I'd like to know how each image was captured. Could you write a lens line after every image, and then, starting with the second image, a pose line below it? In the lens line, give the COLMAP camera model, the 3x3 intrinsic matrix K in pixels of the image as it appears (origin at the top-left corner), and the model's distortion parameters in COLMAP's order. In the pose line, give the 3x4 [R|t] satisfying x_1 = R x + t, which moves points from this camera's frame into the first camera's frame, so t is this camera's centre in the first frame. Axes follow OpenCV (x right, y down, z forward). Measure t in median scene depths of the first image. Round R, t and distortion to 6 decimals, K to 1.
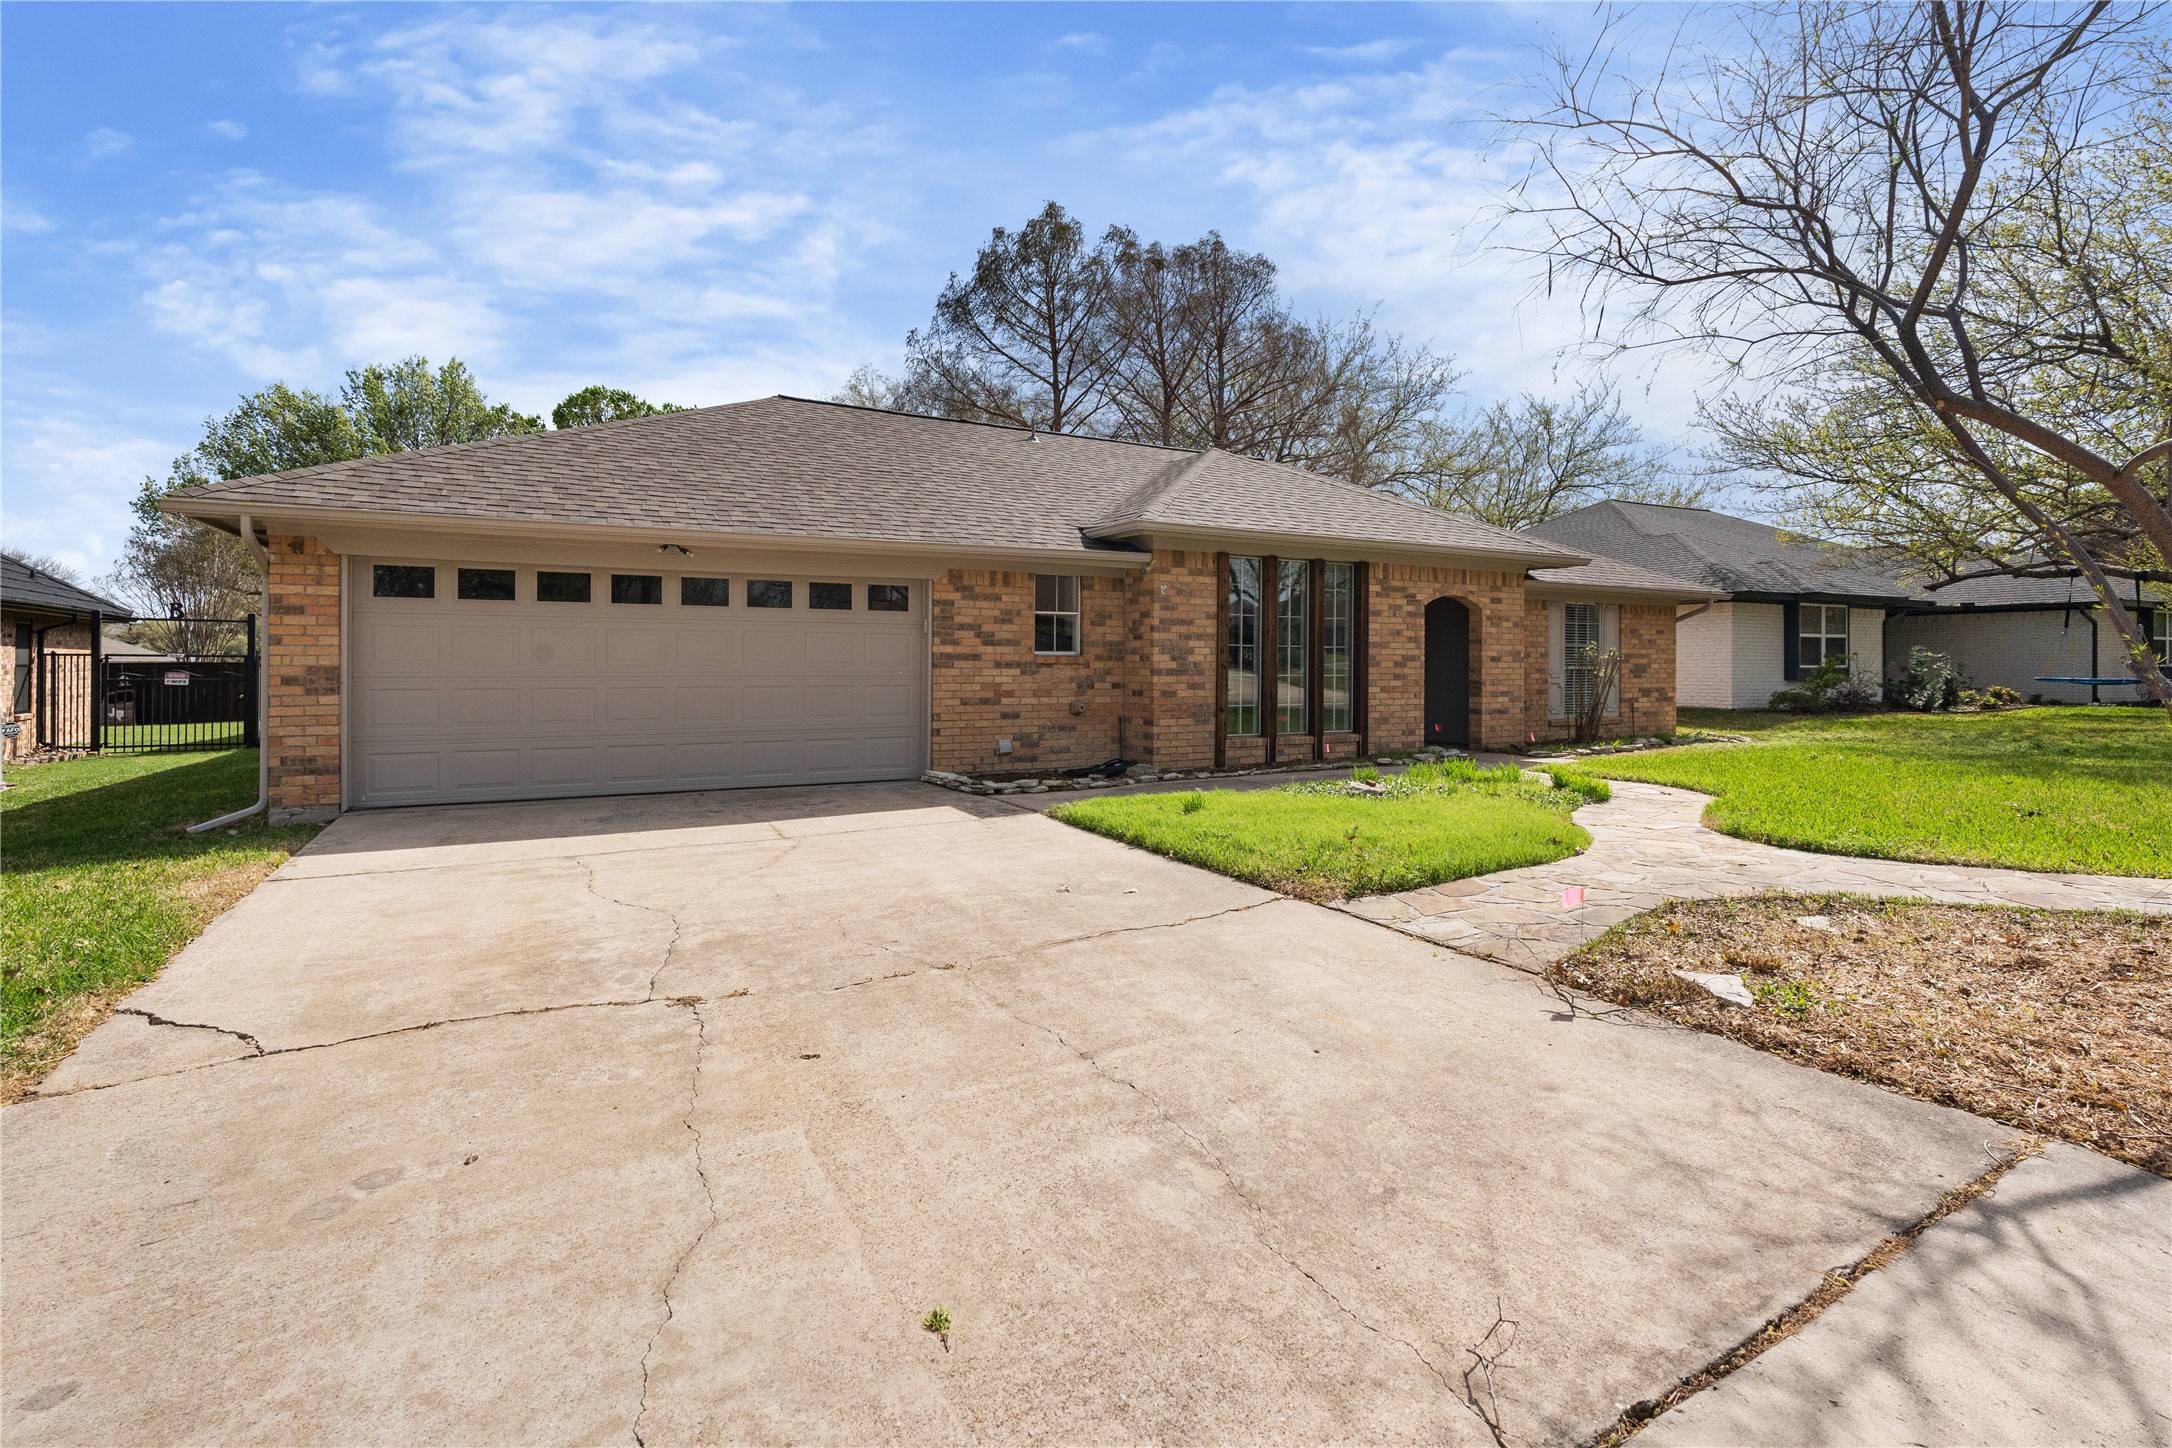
lens RADIAL K [[949.9, 0, 1061.6], [0, 949.9, 678.2], [0, 0, 1]] dist [-0.004538, 0.000037]
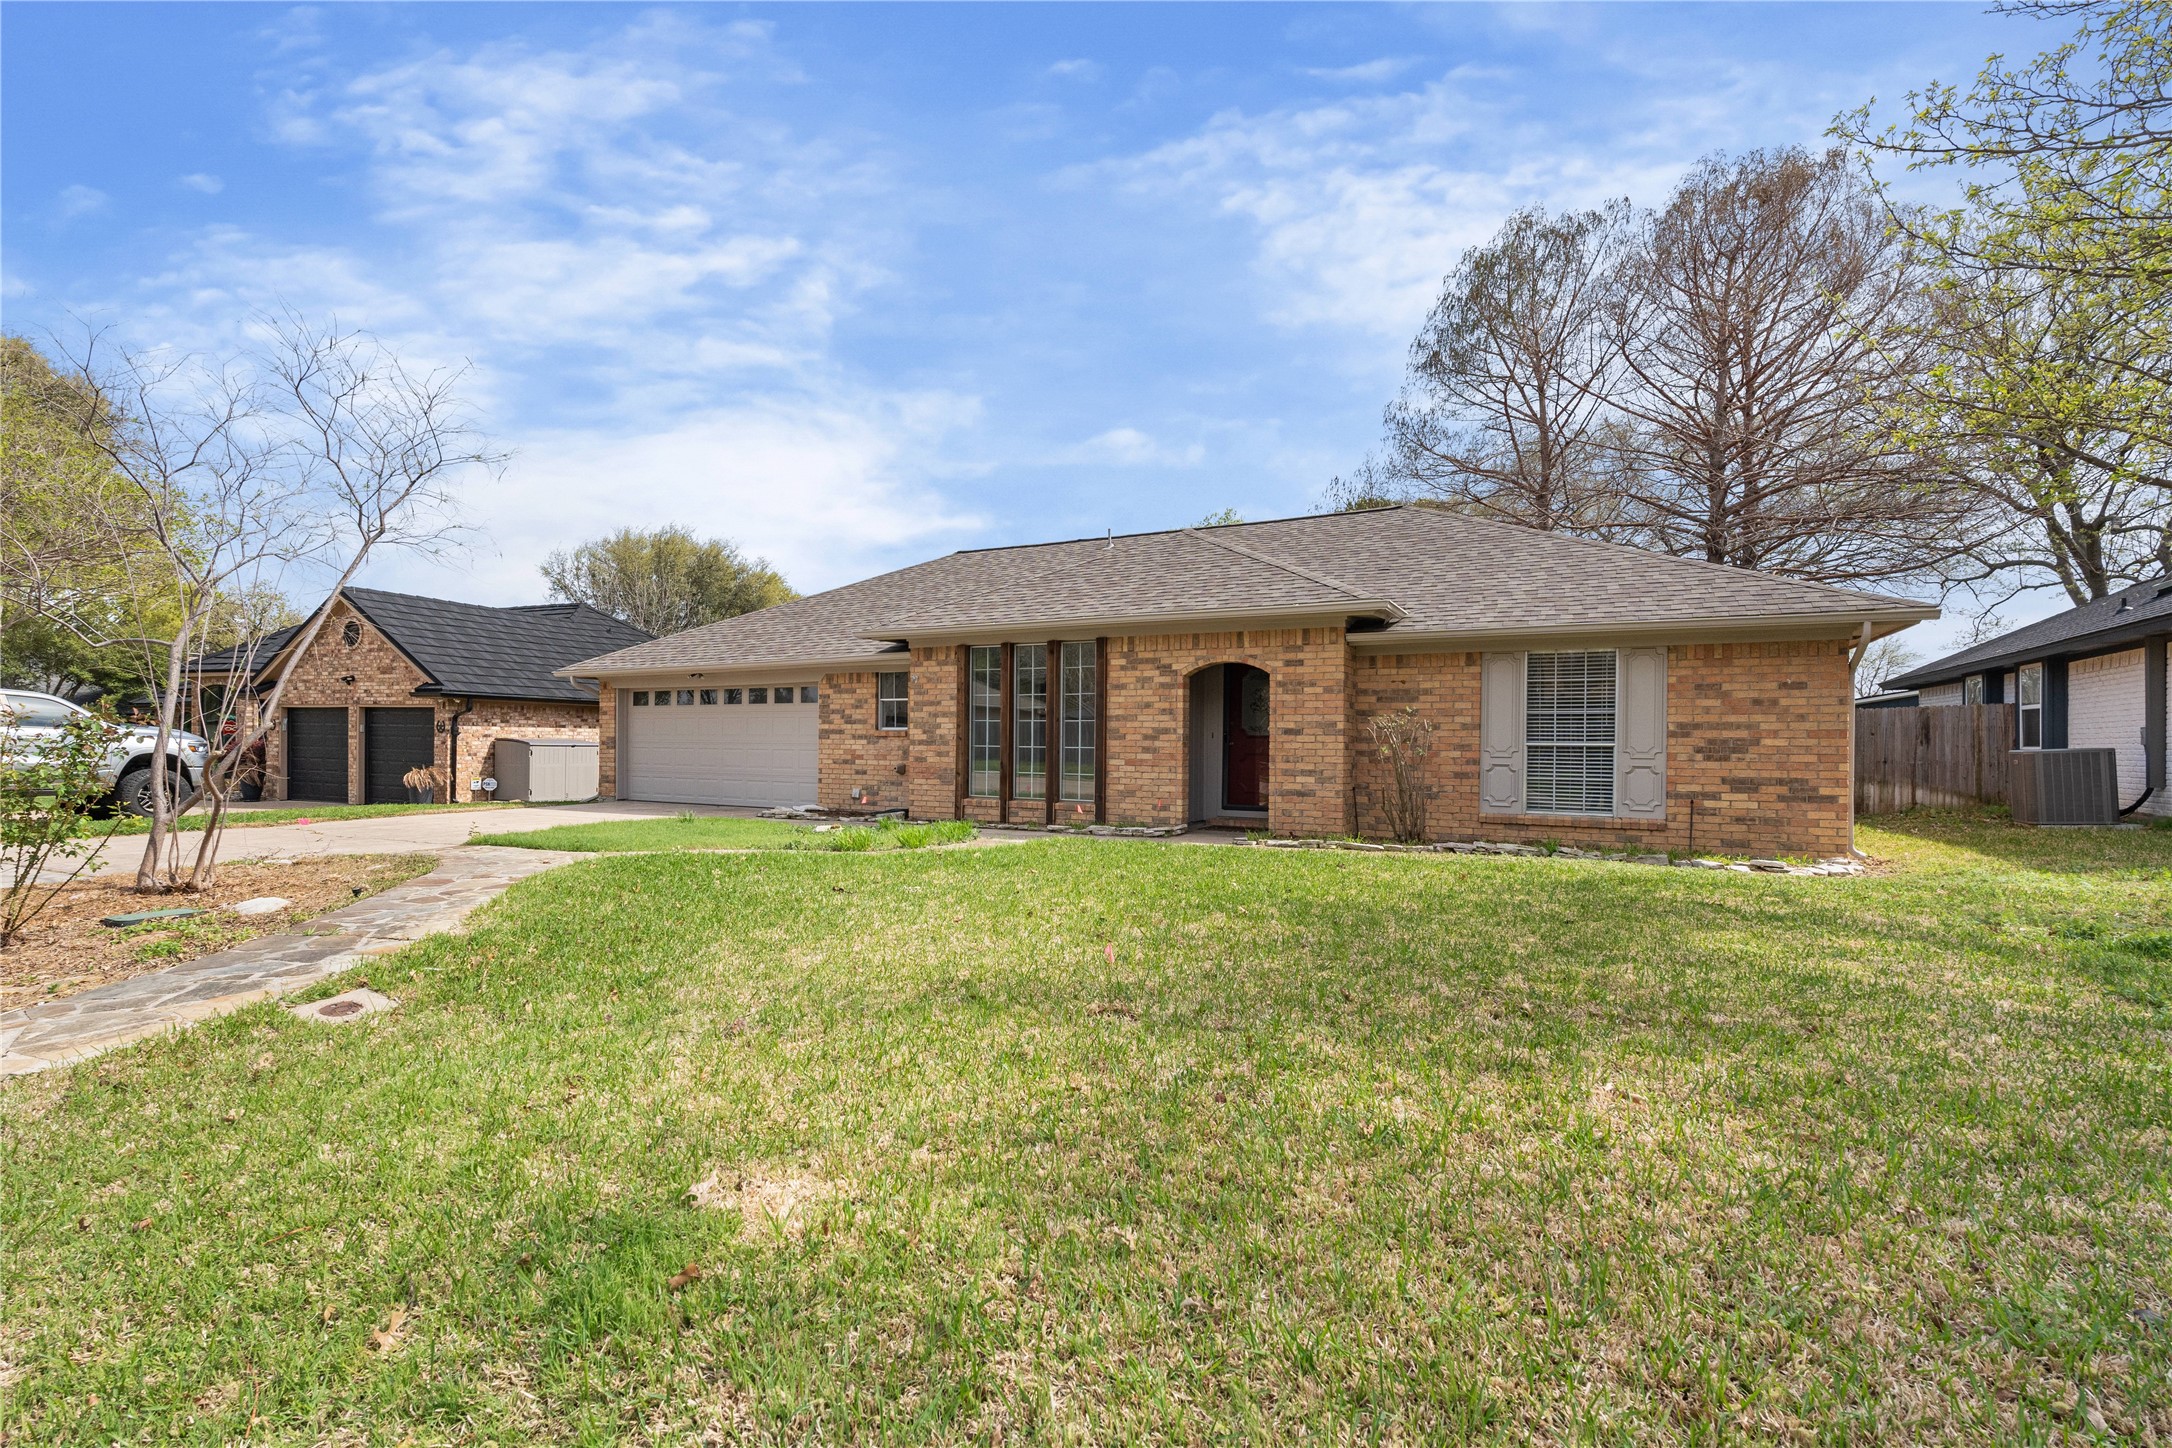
lens RADIAL K [[949.9, 0, 1078.8], [0, 949.9, 757.8], [0, 0, 1]] dist [-0.004538, 0.000037]
pose [[0.582770, 0.014857, -0.812501, 1.256271], [-0.018842, 0.999811, 0.004767, 0.003845], [0.812419, 0.012531, 0.582940, 0.417501]]
